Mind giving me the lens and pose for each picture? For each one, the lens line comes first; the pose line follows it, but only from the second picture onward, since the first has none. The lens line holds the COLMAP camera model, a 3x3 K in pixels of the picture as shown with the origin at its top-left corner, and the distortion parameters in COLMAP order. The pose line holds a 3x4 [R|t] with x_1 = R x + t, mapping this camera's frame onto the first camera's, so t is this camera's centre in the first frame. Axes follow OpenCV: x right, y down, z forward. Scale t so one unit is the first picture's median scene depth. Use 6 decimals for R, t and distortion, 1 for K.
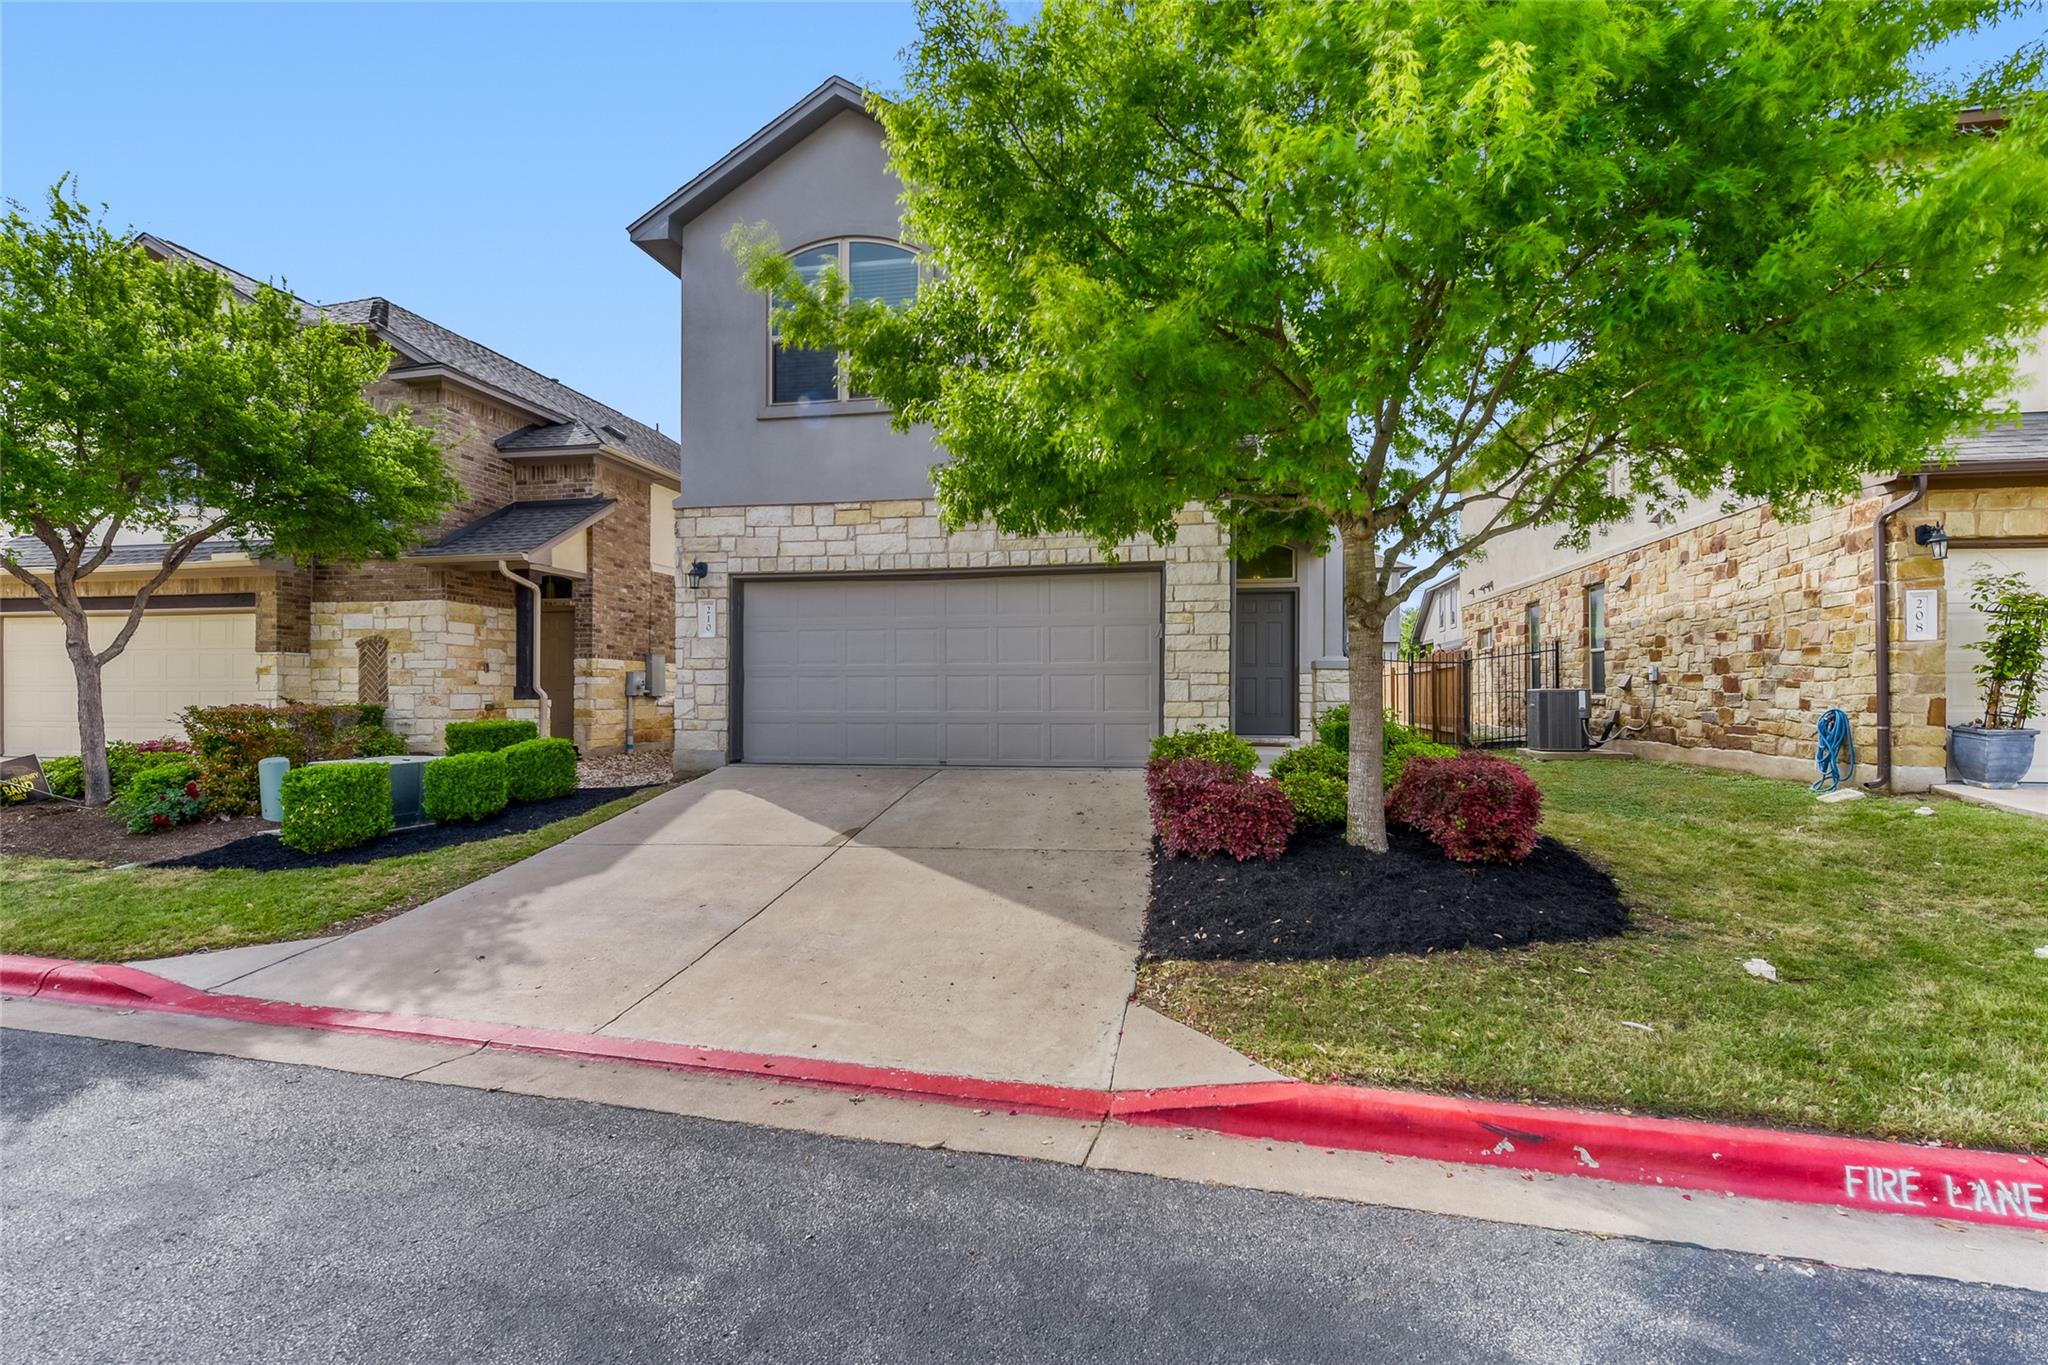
lens RADIAL K [[947.8, 0, 1024.0], [0, 947.8, 682.5], [0, 0, 1]] dist [0.002380, -0.000679]
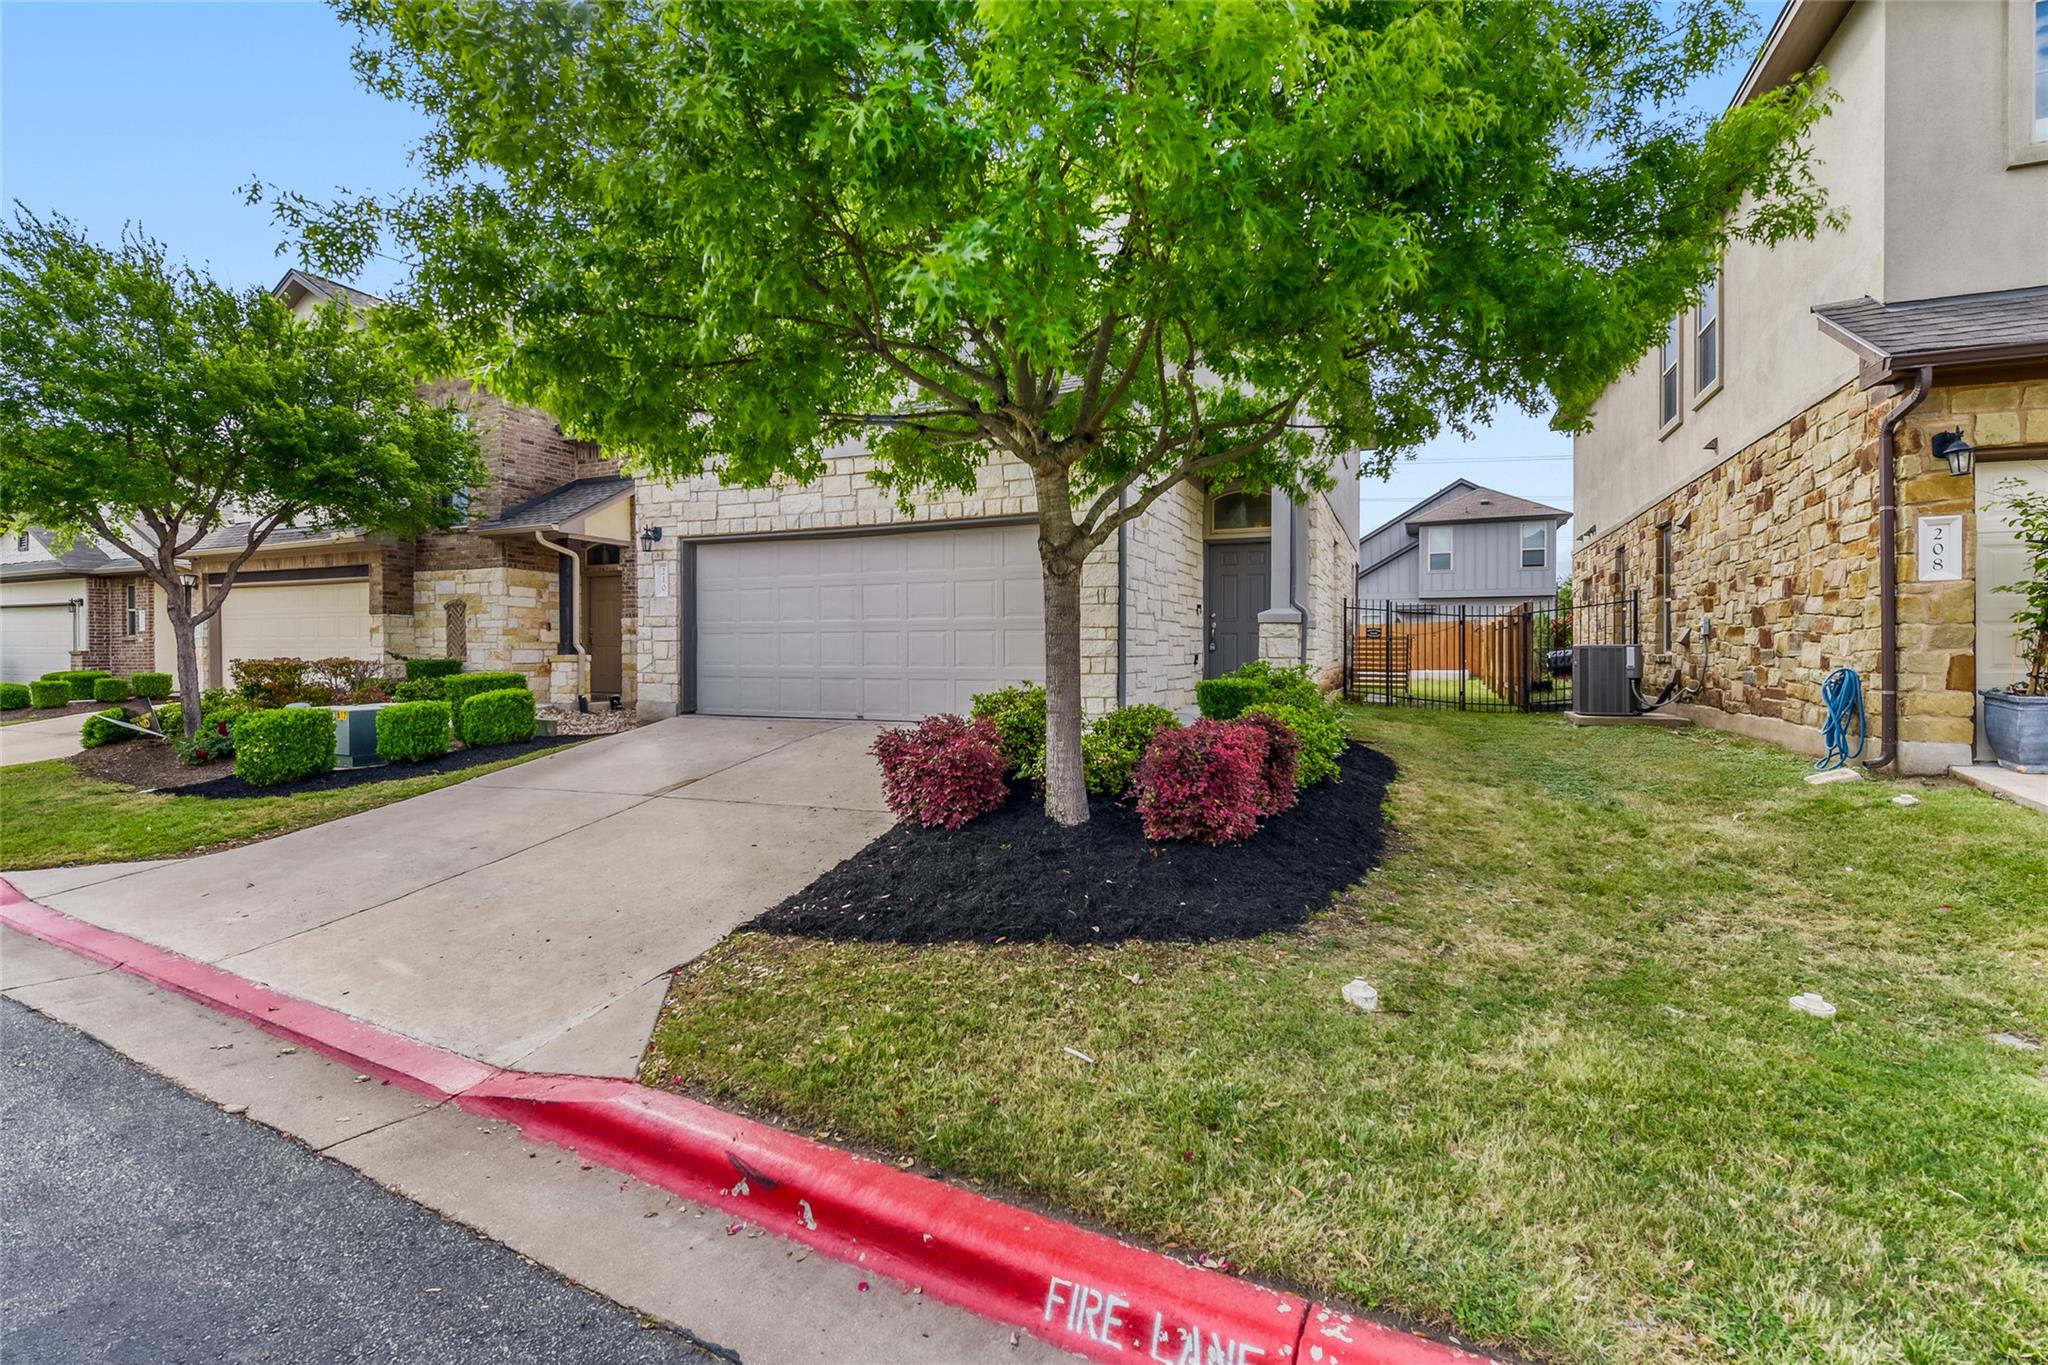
lens RADIAL K [[902.3, 0, 1023.7], [0, 902.3, 653.6], [0, 0, 1]] dist [-0.002943, -0.000701]
pose [[0.976218, 0.001409, -0.216788, 0.286020], [0.001868, 0.999887, 0.014910, 0.002253], [0.216785, -0.014960, 0.976105, 0.089093]]
